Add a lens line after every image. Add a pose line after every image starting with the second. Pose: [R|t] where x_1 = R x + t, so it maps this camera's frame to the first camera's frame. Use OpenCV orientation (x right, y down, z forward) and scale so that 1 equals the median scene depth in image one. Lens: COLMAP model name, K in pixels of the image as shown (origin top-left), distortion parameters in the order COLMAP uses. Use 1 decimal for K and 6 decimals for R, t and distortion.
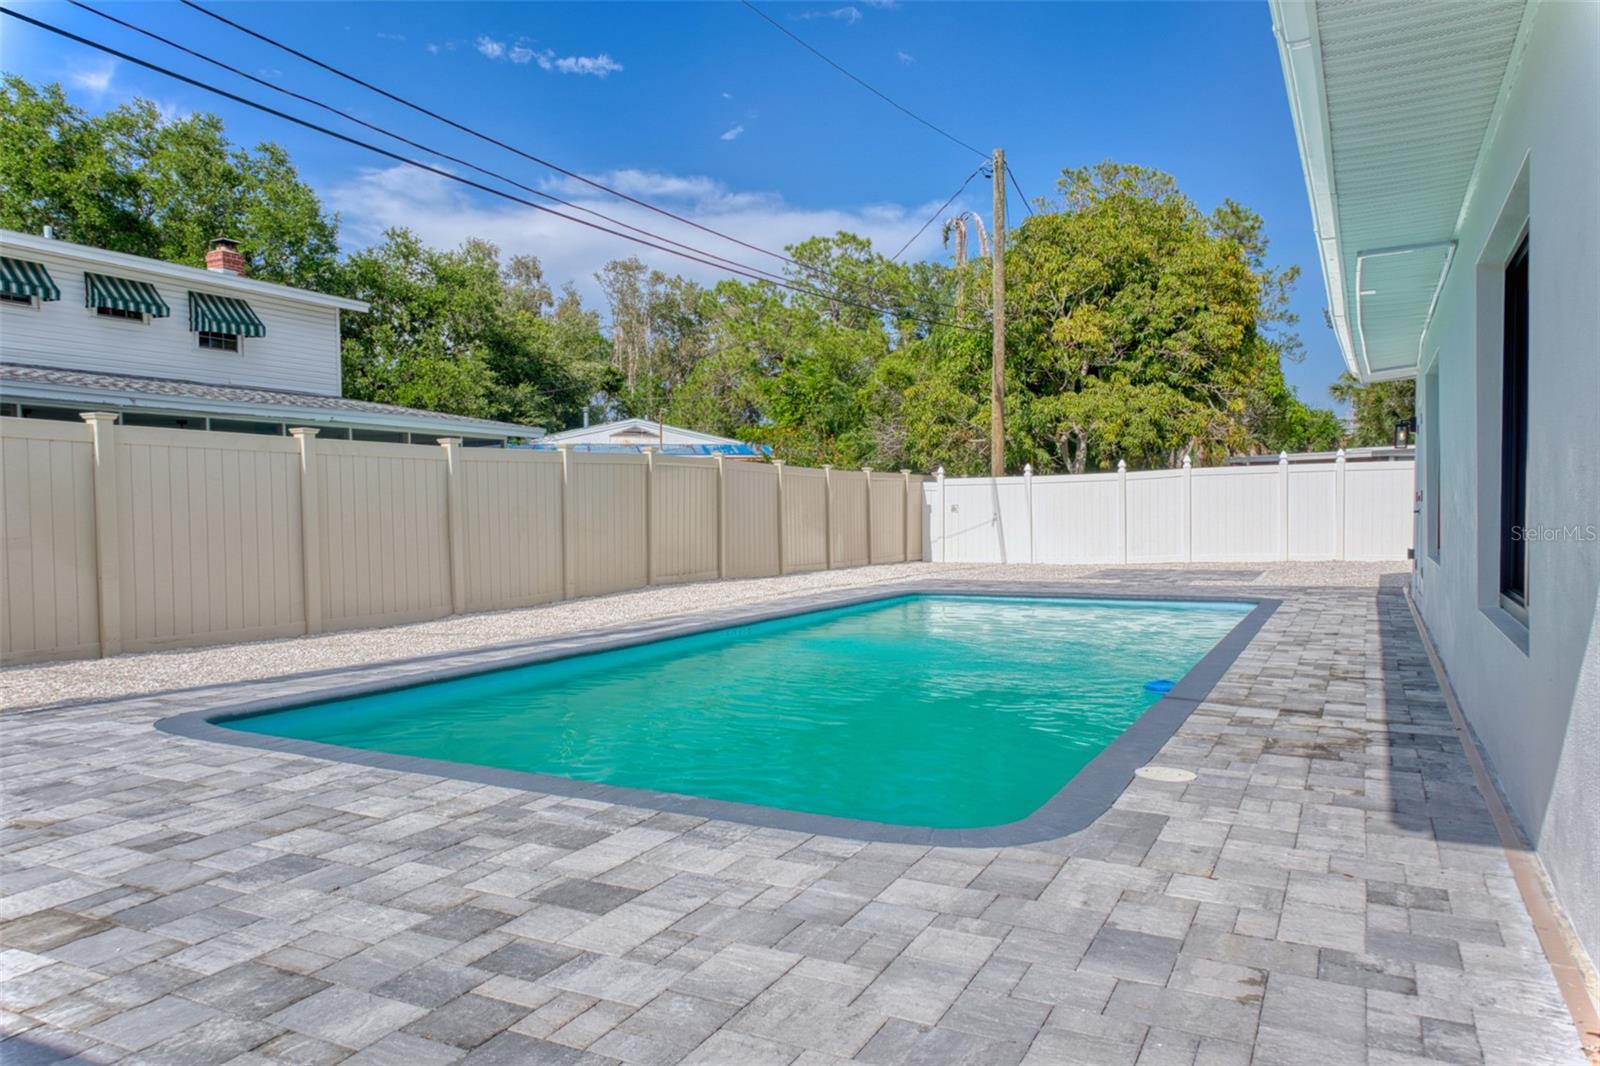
lens RADIAL K [[1106.2, 0, 800.0], [0, 1106.2, 533.0], [0, 0, 1]] dist [0.007205, 0.003243]
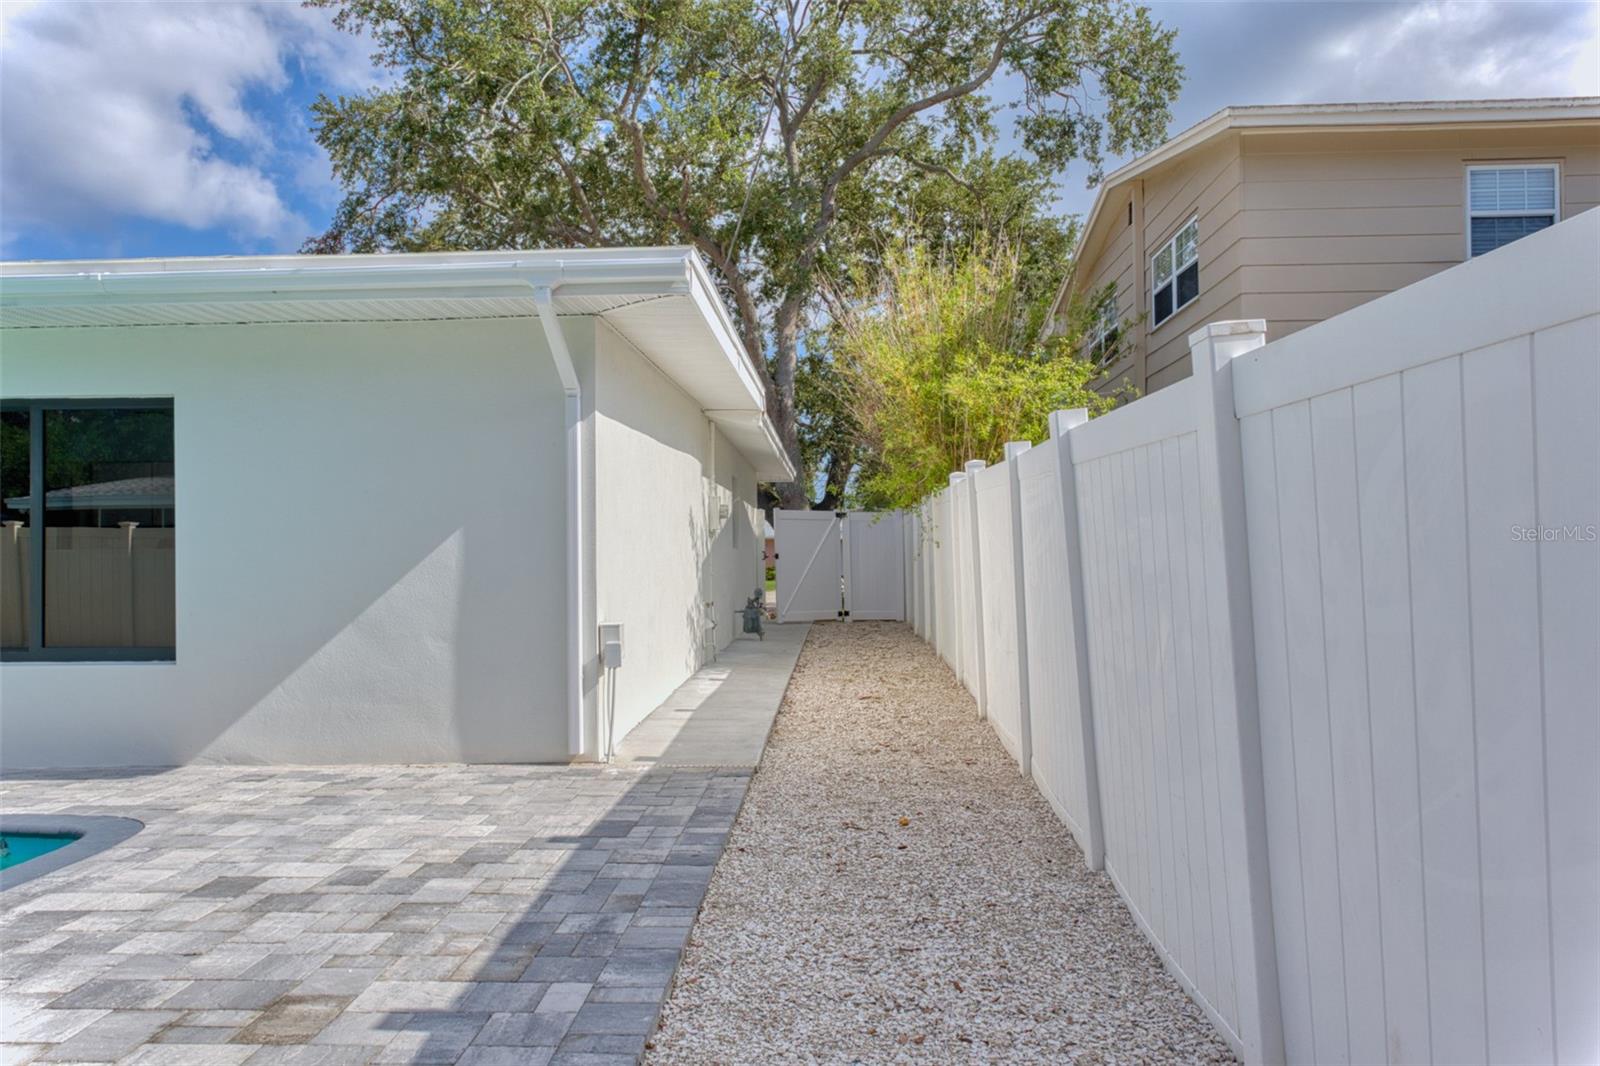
lens RADIAL K [[1154.9, 0, 804.0], [0, 1154.9, 548.1], [0, 0, 1]] dist [0.000743, -0.000355]
pose [[-0.438936, 0.024943, 0.898172, -1.618975], [0.042497, 0.999072, -0.006977, -0.025296], [-0.897513, 0.035107, -0.439589, 0.932010]]
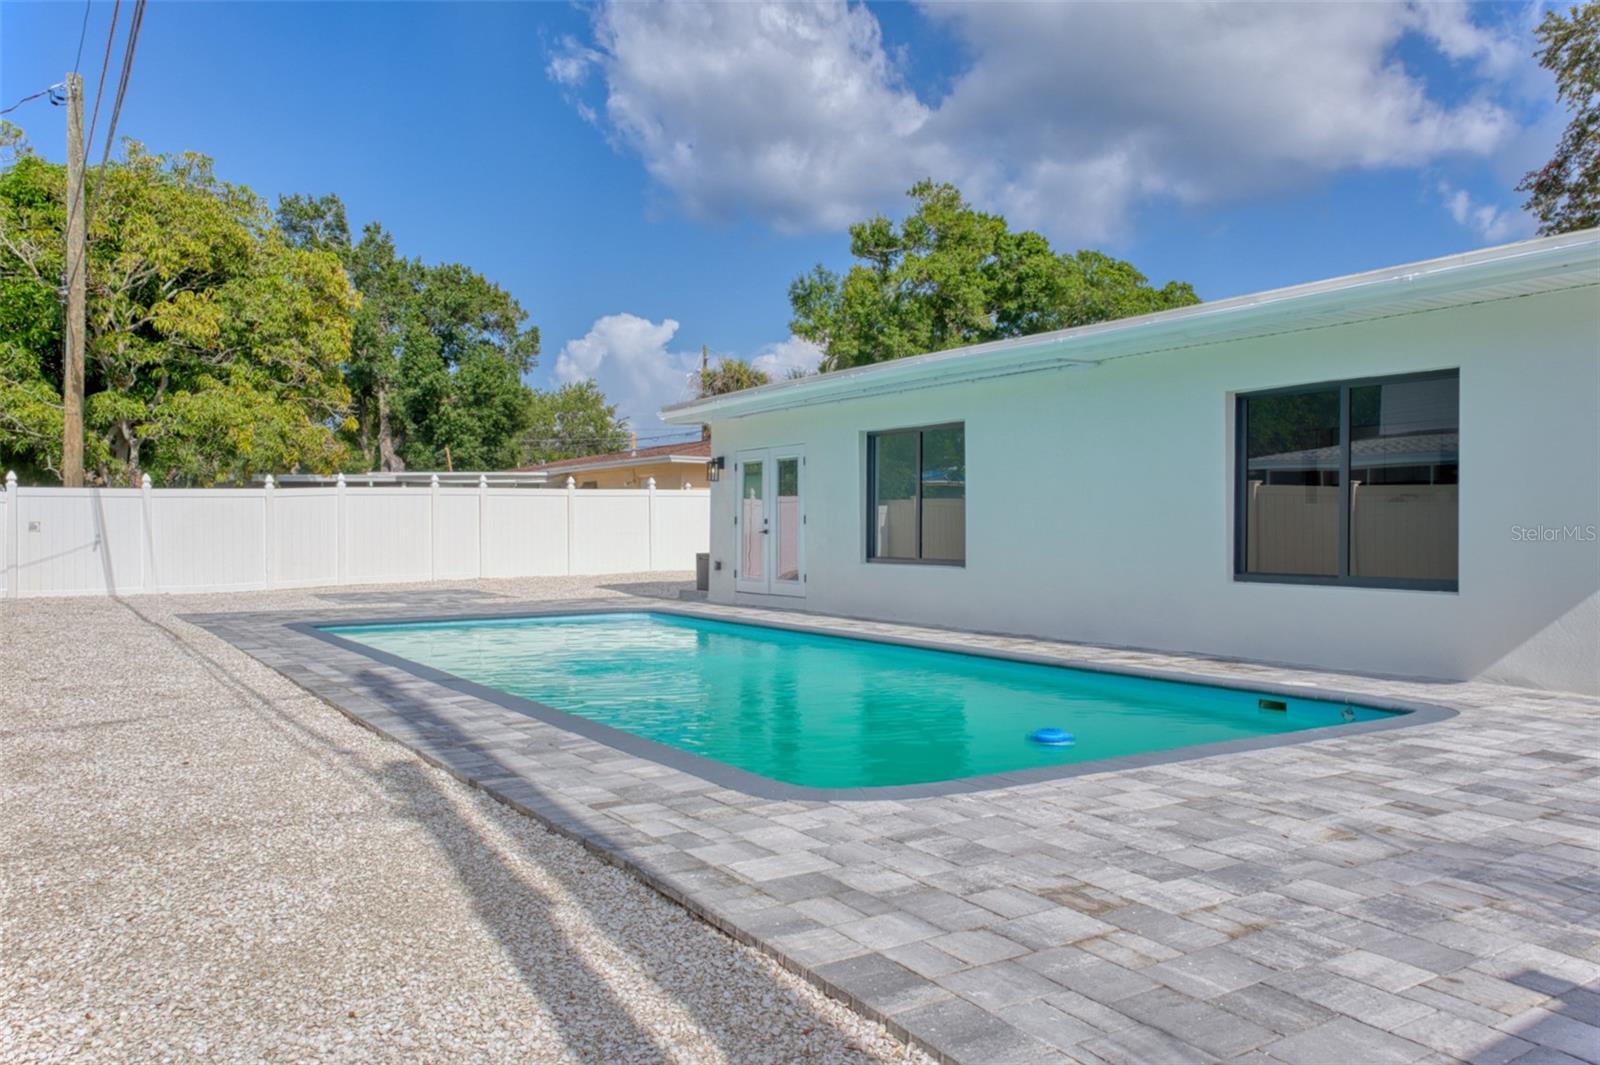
lens RADIAL K [[1154.9, 0, 804.0], [0, 1154.9, 547.6], [0, 0, 1]] dist [0.000743, -0.000355]
pose [[0.479561, -0.005405, 0.877492, -2.131582], [0.014153, 0.999899, -0.001576, 0.006295], [-0.877394, 0.013175, 0.479589, 1.101525]]
